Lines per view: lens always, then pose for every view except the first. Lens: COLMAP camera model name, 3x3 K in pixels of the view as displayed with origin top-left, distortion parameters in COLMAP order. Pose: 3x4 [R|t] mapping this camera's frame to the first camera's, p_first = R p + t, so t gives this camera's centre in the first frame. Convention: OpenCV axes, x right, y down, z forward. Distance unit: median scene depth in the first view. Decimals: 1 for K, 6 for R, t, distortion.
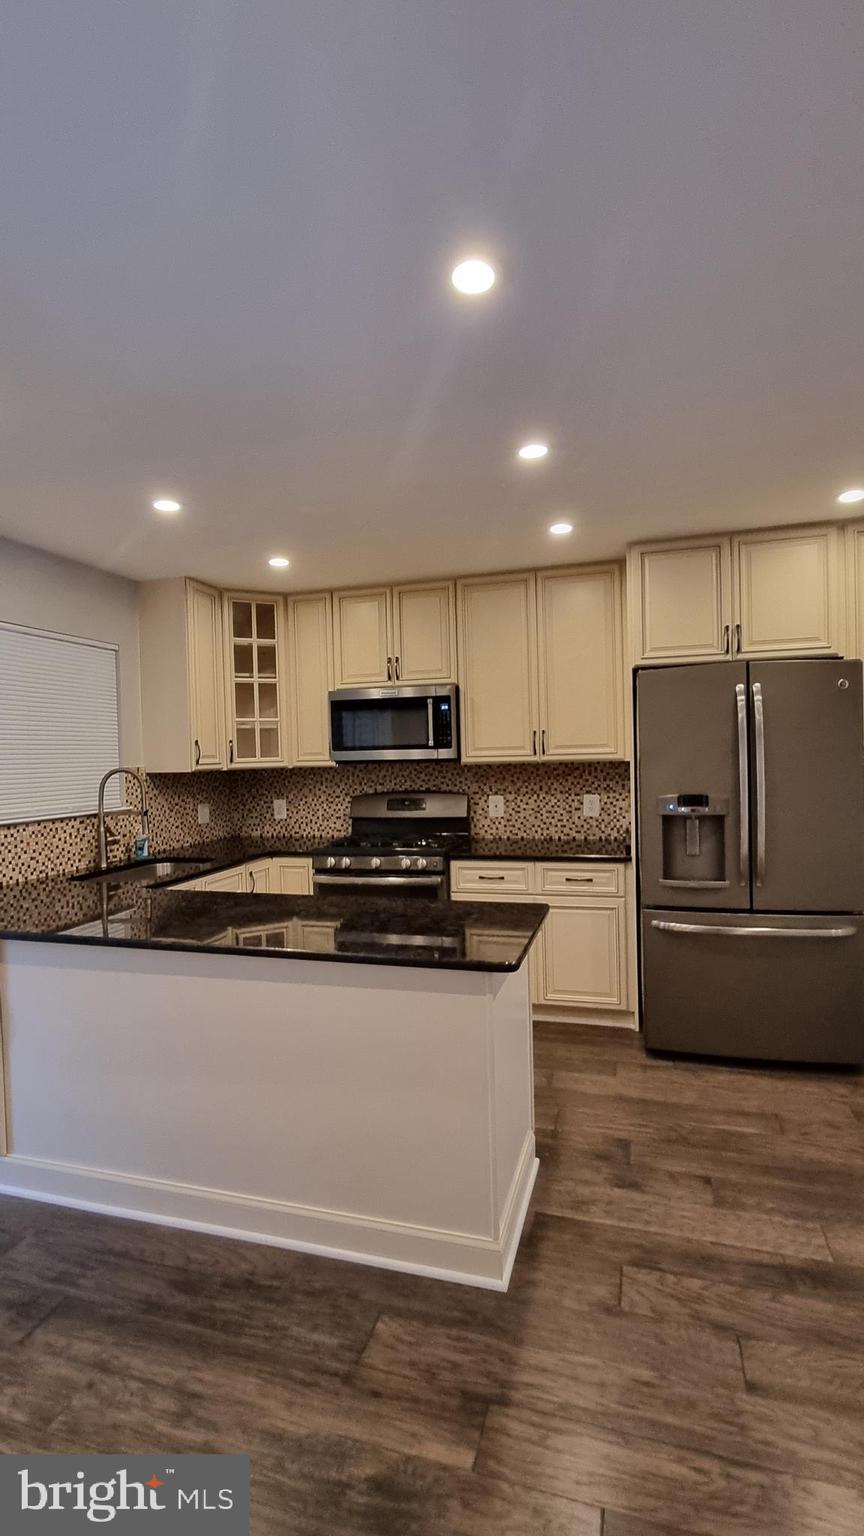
lens RADIAL K [[720.7, 0, 431.0], [0, 720.7, 770.4], [0, 0, 1]] dist [0.000180, 0.000137]
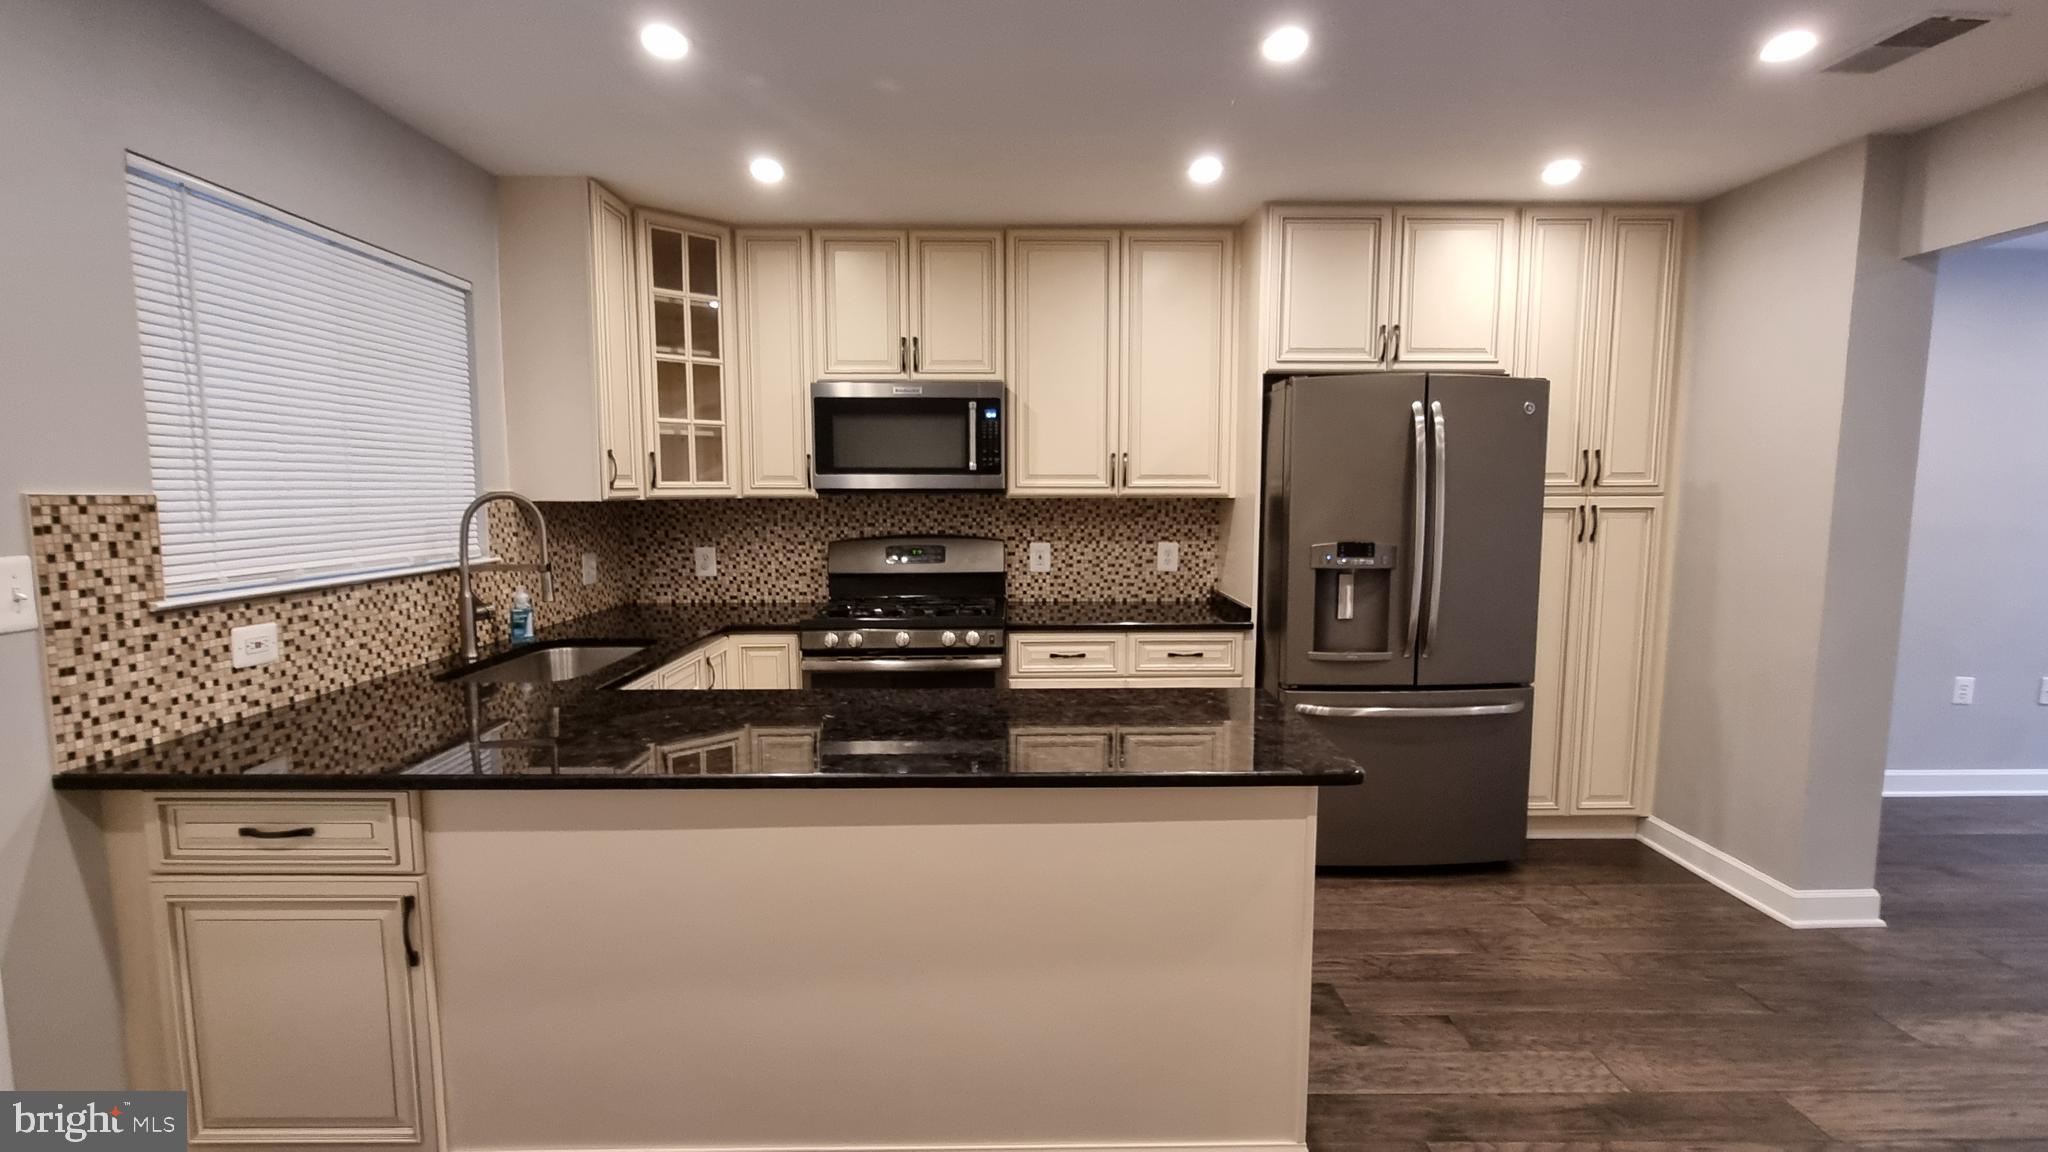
lens RADIAL K [[960.9, 0, 1025.0], [0, 960.9, 581.9], [0, 0, 1]] dist [0.000180, 0.000137]
pose [[0.951376, -0.006458, 0.307965, -0.245860], [-0.015393, 0.997534, 0.068471, 0.009381], [-0.307648, -0.069882, 0.948931, 0.100666]]
